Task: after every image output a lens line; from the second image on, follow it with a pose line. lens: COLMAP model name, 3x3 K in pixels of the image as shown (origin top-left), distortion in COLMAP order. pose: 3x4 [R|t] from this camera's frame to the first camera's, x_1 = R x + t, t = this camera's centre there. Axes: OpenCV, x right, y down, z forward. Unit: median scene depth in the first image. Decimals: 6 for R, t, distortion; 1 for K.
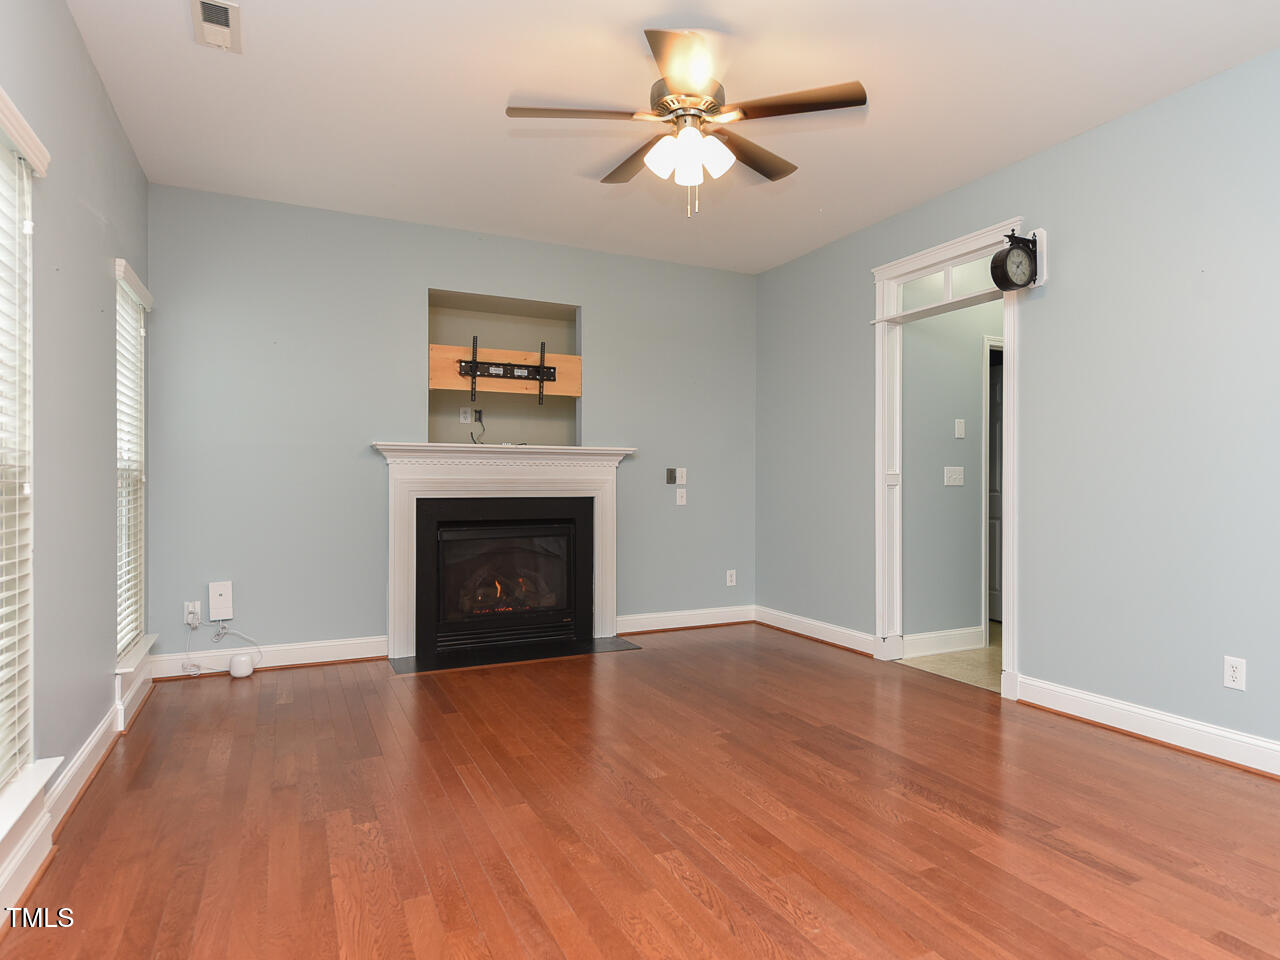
lens RADIAL K [[761.2, 0, 640.0], [0, 761.2, 480.0], [0, 0, 1]] dist [0.006432, 0.000344]
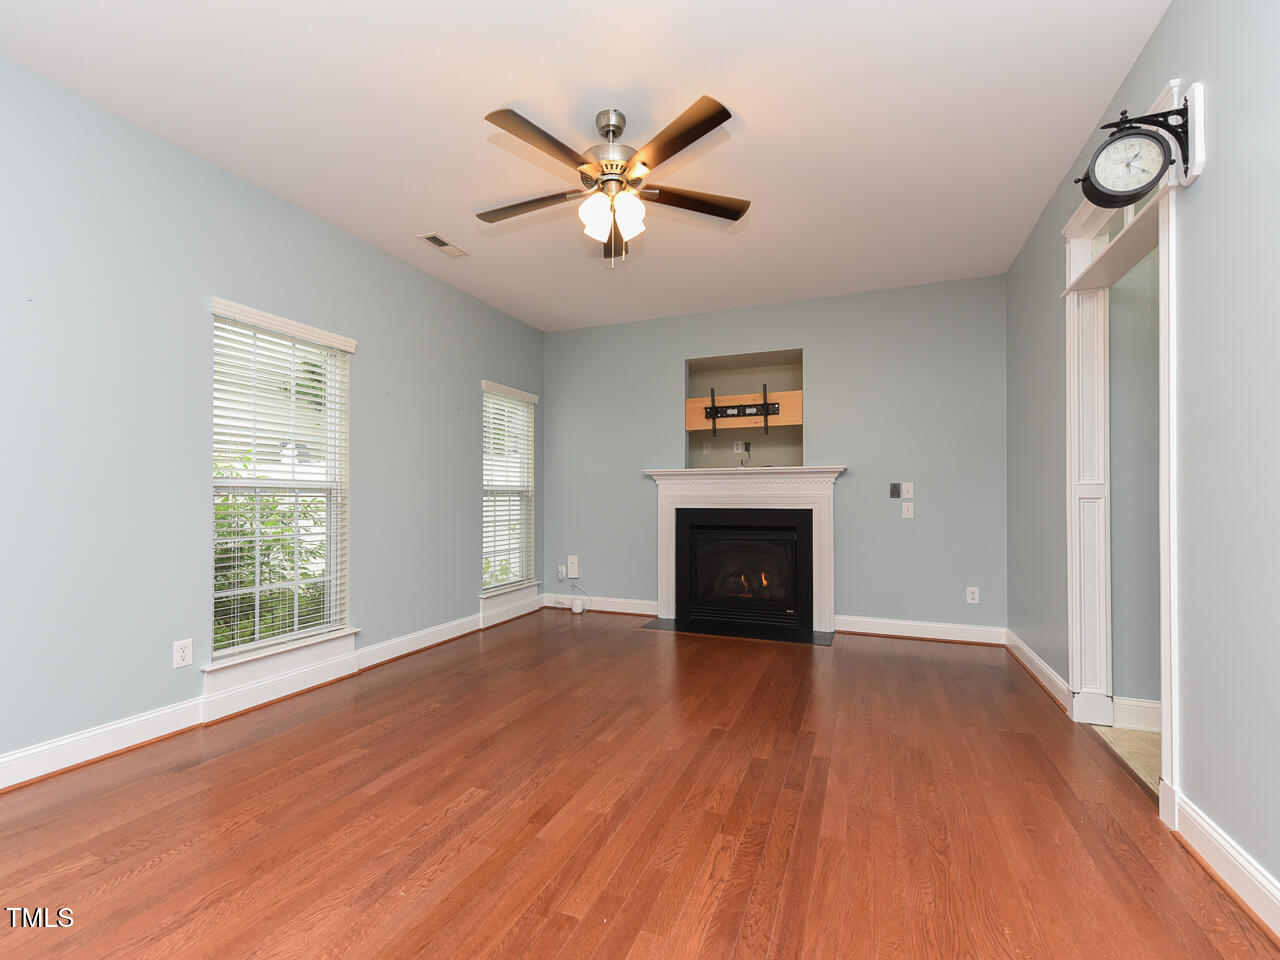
lens RADIAL K [[534.6, 0, 643.3], [0, 534.6, 492.3], [0, 0, 1]] dist [0.003074, 0.000316]
pose [[0.675014, -0.010650, -0.737728, 0.392924], [0.004213, 0.999935, -0.010580, 0.004381], [0.737793, 0.004034, 0.675015, 0.271182]]
